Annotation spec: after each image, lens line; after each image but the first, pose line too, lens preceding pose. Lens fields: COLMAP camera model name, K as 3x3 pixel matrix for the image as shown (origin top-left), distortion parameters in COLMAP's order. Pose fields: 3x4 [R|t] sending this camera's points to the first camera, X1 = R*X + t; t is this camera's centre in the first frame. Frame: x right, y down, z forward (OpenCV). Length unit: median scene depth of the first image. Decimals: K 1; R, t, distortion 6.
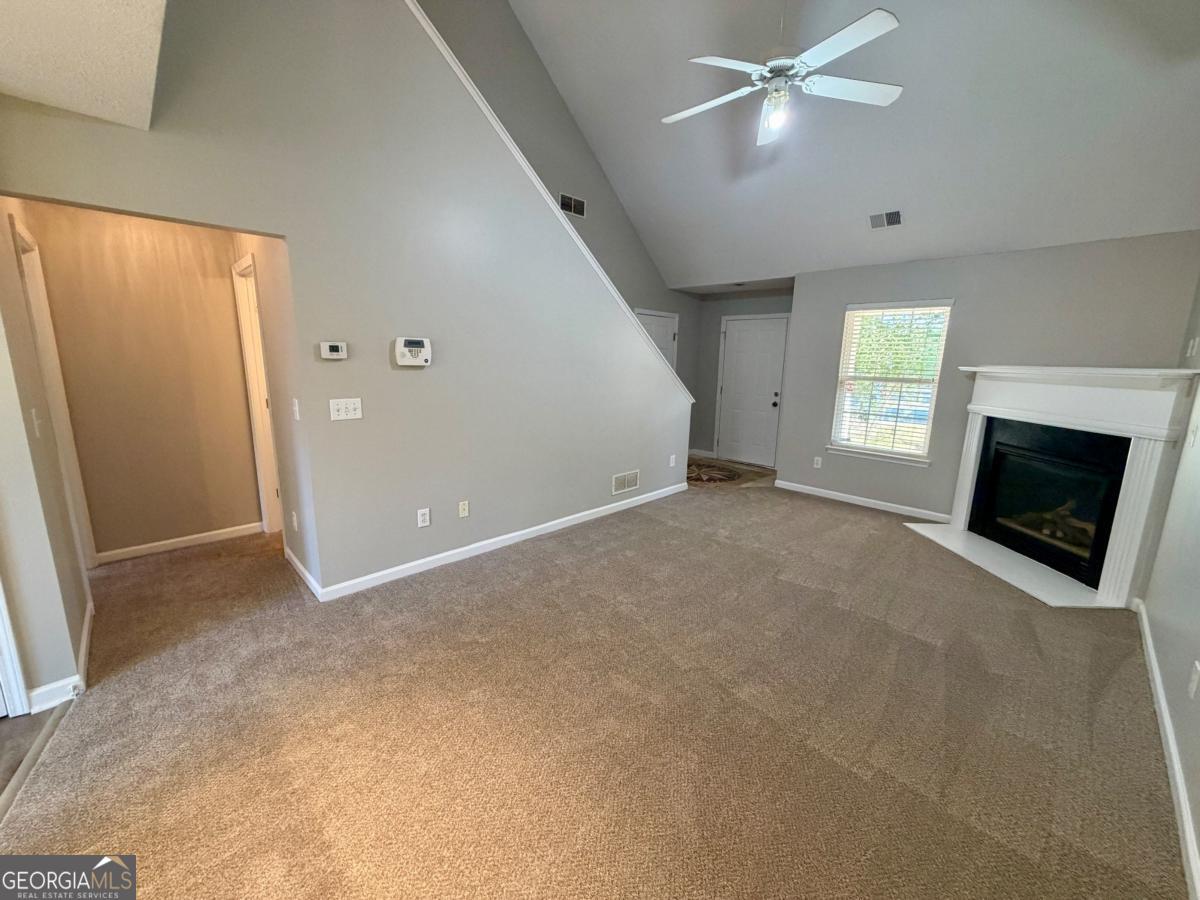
lens RADIAL K [[476.4, 0, 597.4], [0, 476.4, 449.2], [0, 0, 1]] dist [0.001859, 0.000087]
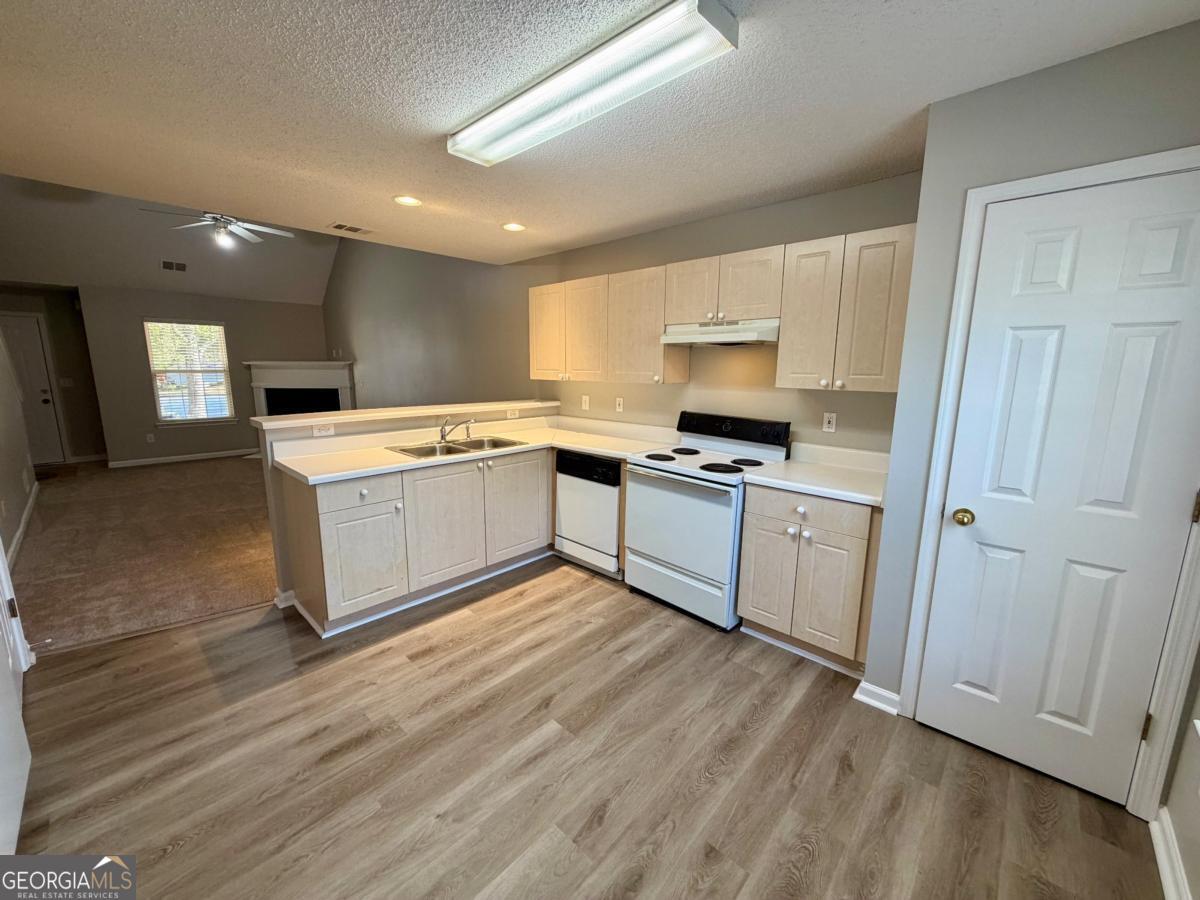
lens RADIAL K [[476.4, 0, 597.4], [0, 476.4, 449.2], [0, 0, 1]] dist [0.001859, 0.000087]
pose [[-0.040629, -0.194652, 0.980031, -1.038645], [0.180426, 0.963287, 0.198806, 0.022420], [-0.982749, 0.184901, -0.004017, -0.212408]]
